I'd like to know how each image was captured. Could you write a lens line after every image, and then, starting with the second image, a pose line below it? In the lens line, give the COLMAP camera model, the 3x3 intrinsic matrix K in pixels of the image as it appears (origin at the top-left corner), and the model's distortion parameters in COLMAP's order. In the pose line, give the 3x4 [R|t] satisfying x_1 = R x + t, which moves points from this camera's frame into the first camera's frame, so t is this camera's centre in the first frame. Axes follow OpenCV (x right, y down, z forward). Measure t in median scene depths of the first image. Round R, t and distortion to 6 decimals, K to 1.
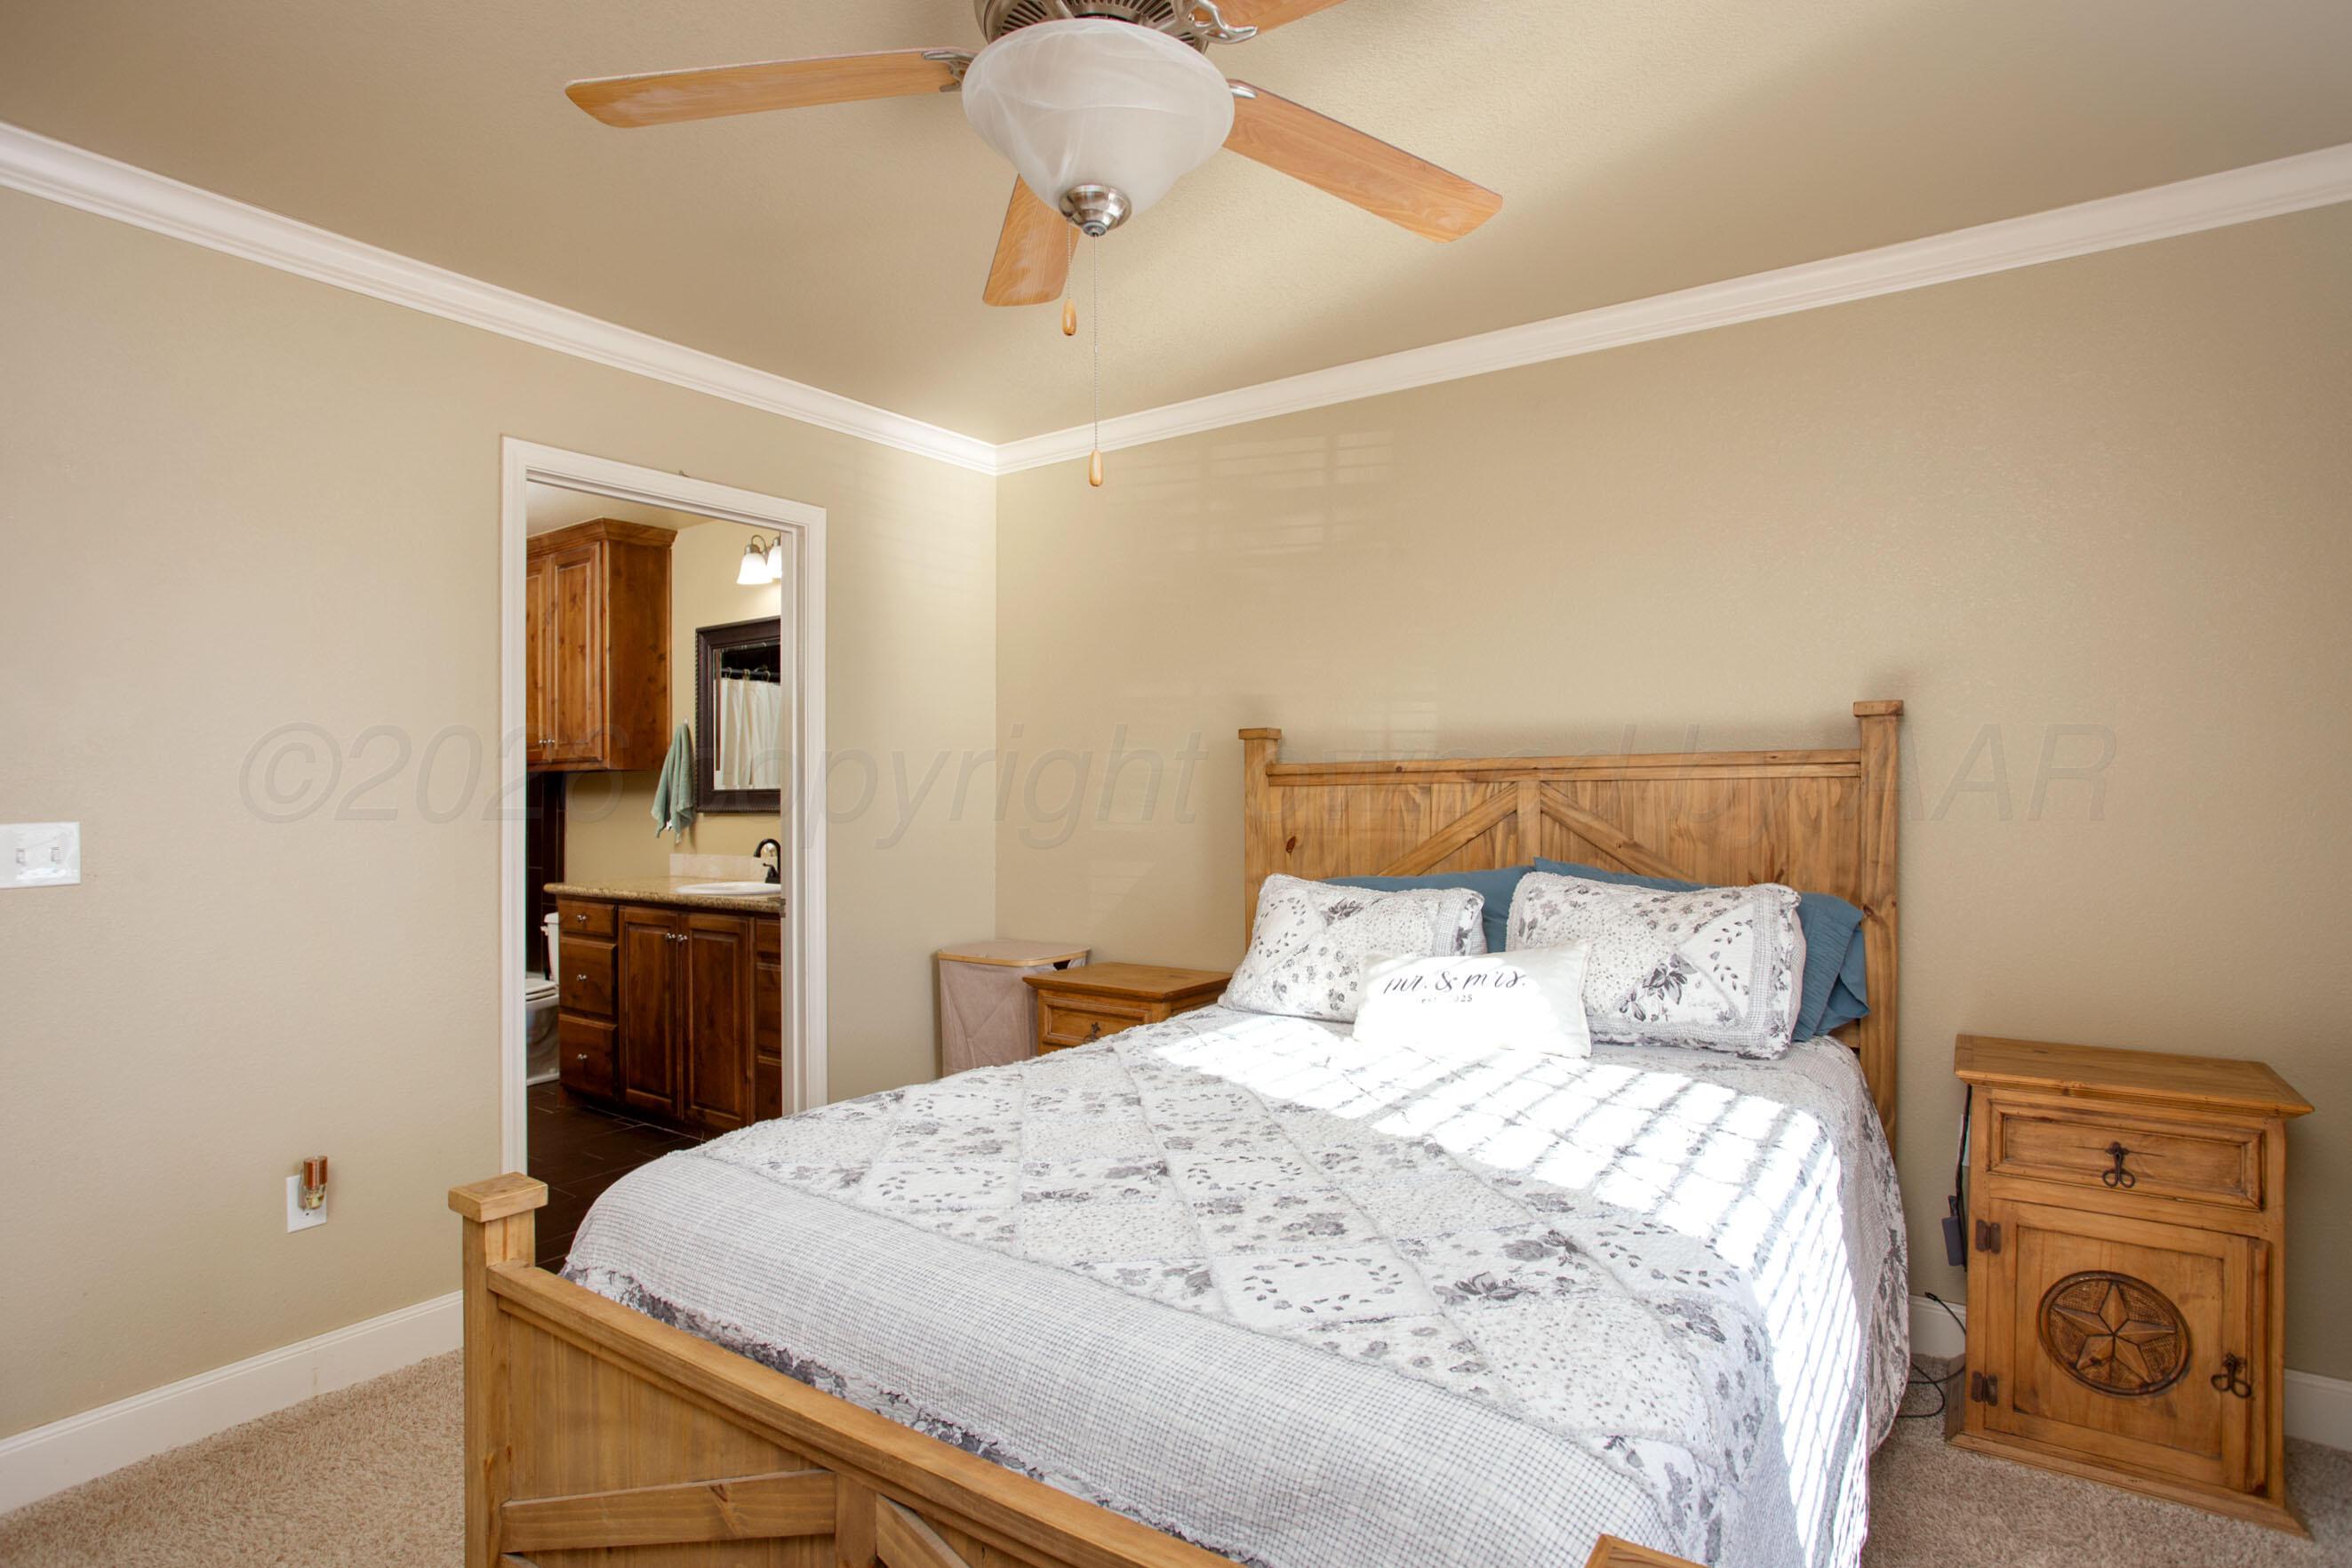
lens RADIAL K [[1176.1, 0, 1174.0], [0, 1176.1, 775.3], [0, 0, 1]] dist [-0.072490, 0.038548]
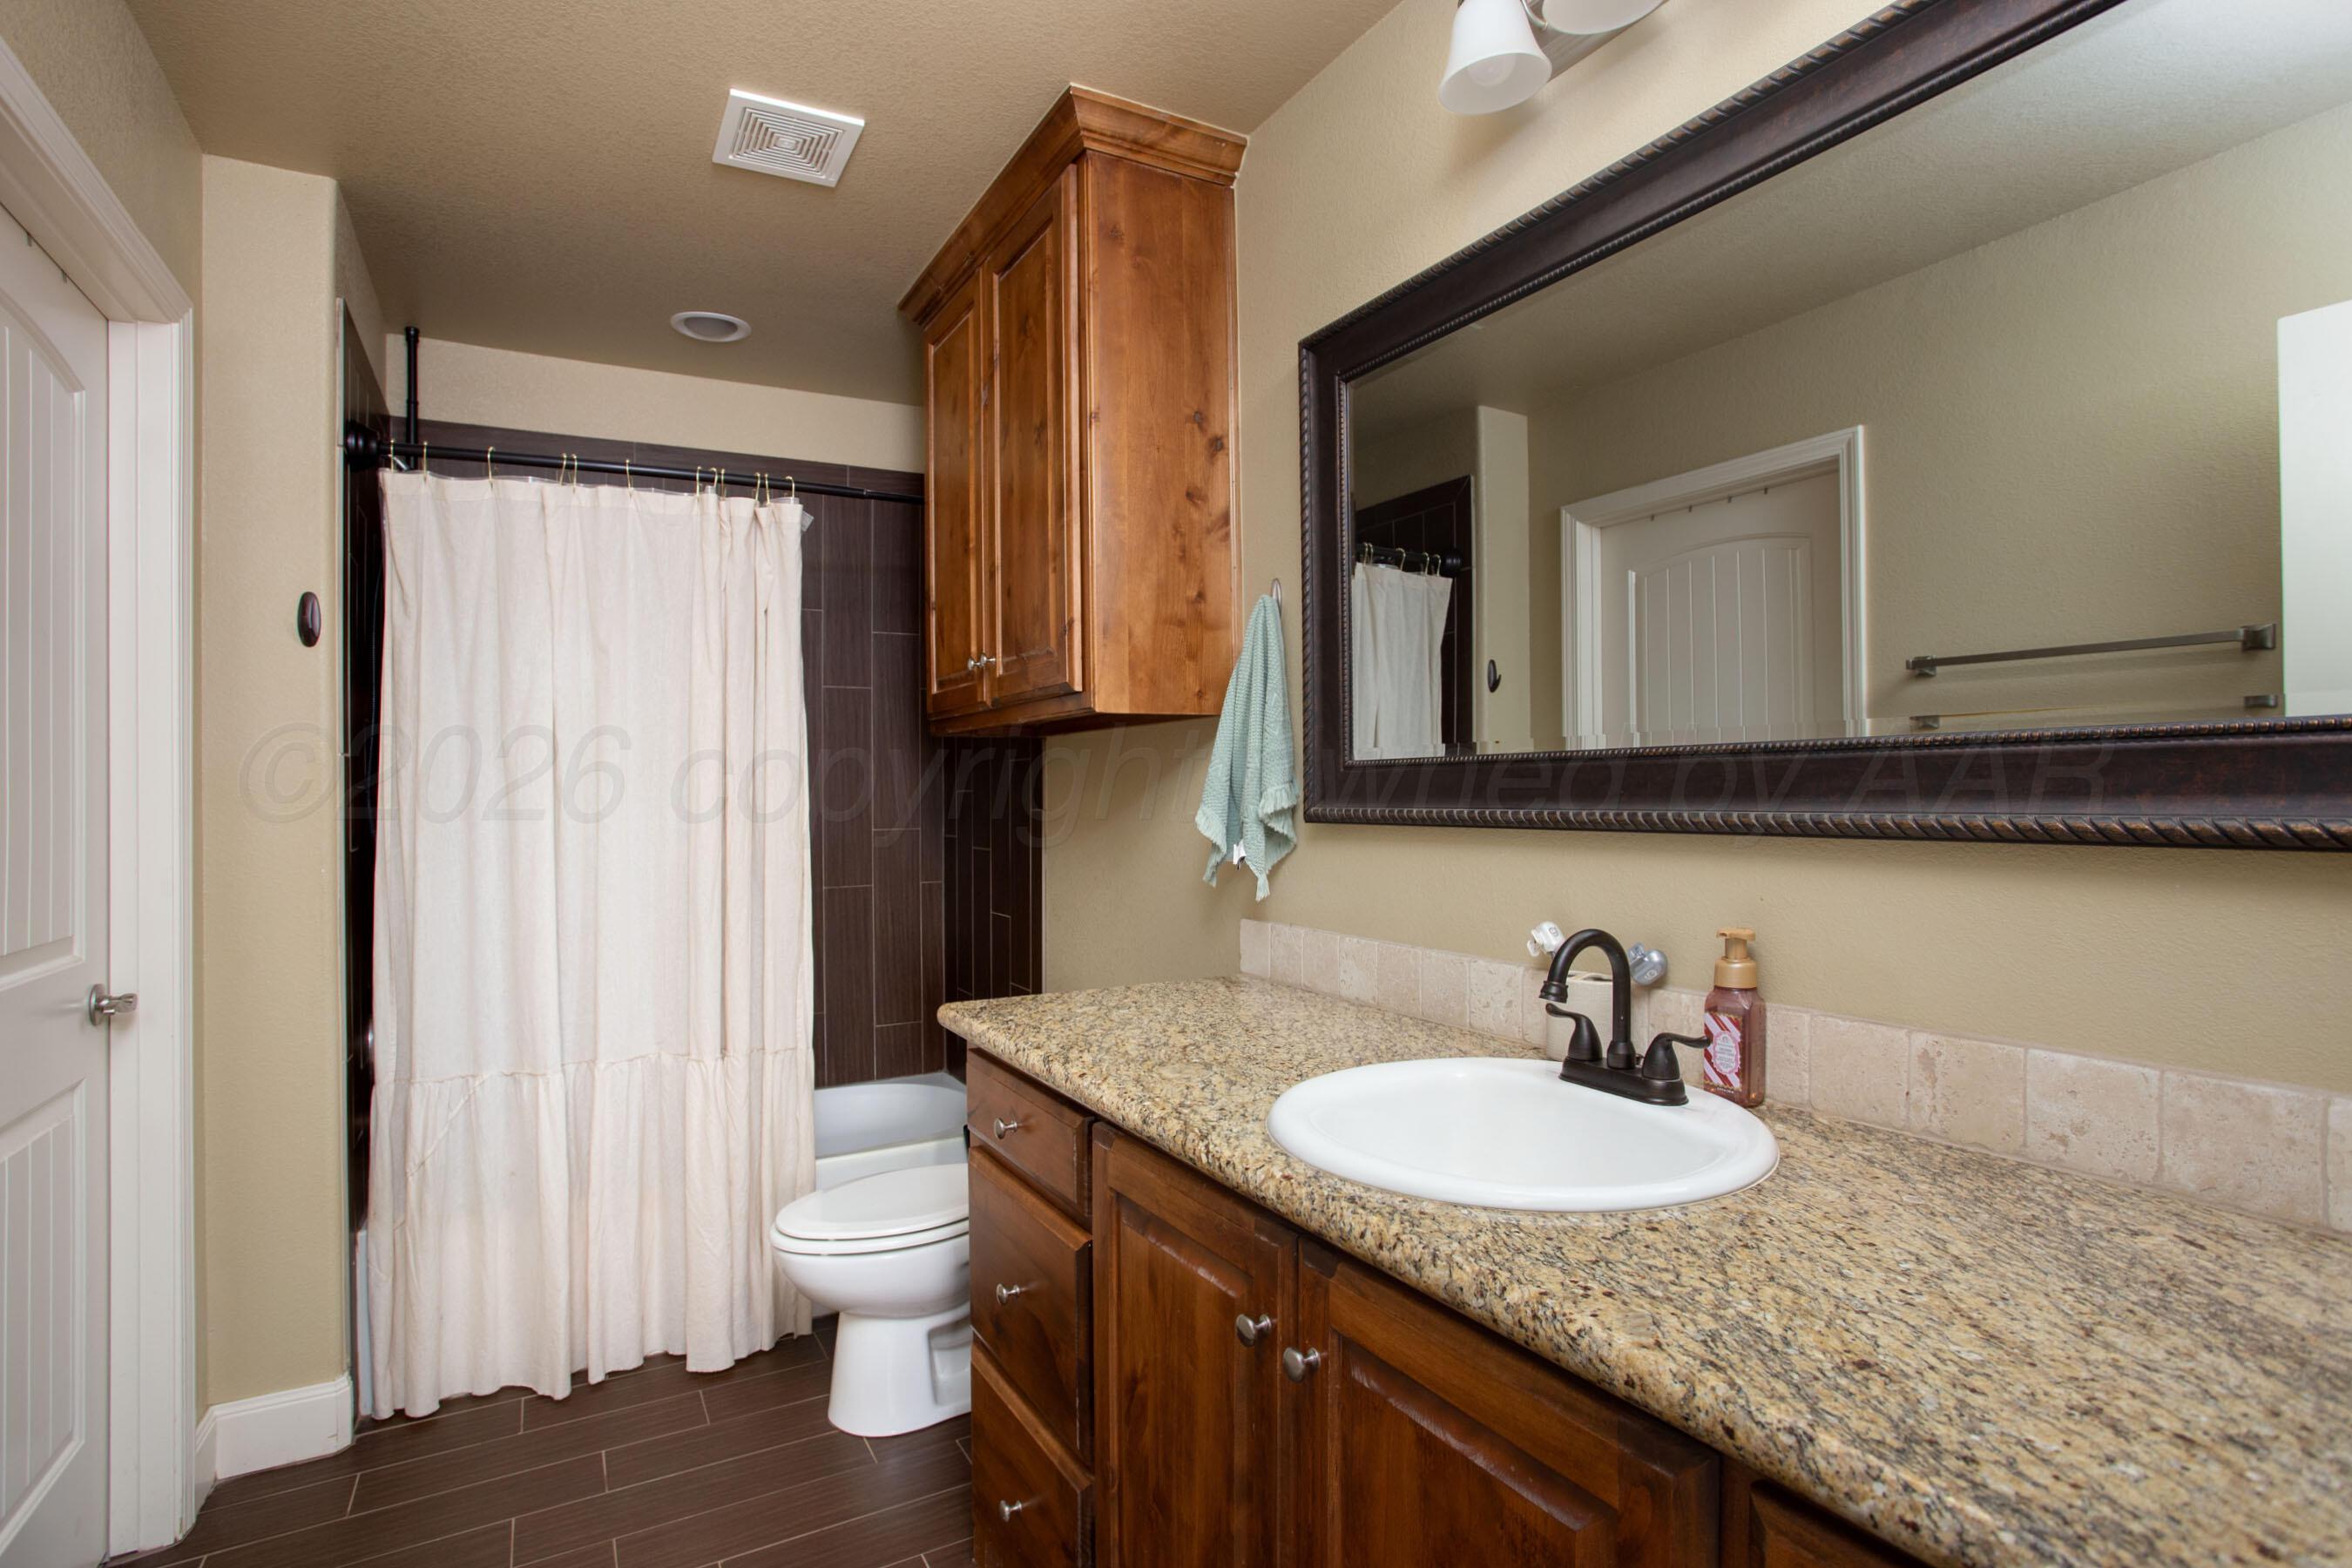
lens RADIAL K [[1176.1, 0, 1174.0], [0, 1176.1, 775.3], [0, 0, 1]] dist [-0.072490, 0.038548]
pose [[0.893553, -0.010503, -0.448835, -0.314840], [0.013226, 0.999908, 0.002933, 0.016543], [0.448763, -0.008557, 0.893610, 0.722961]]
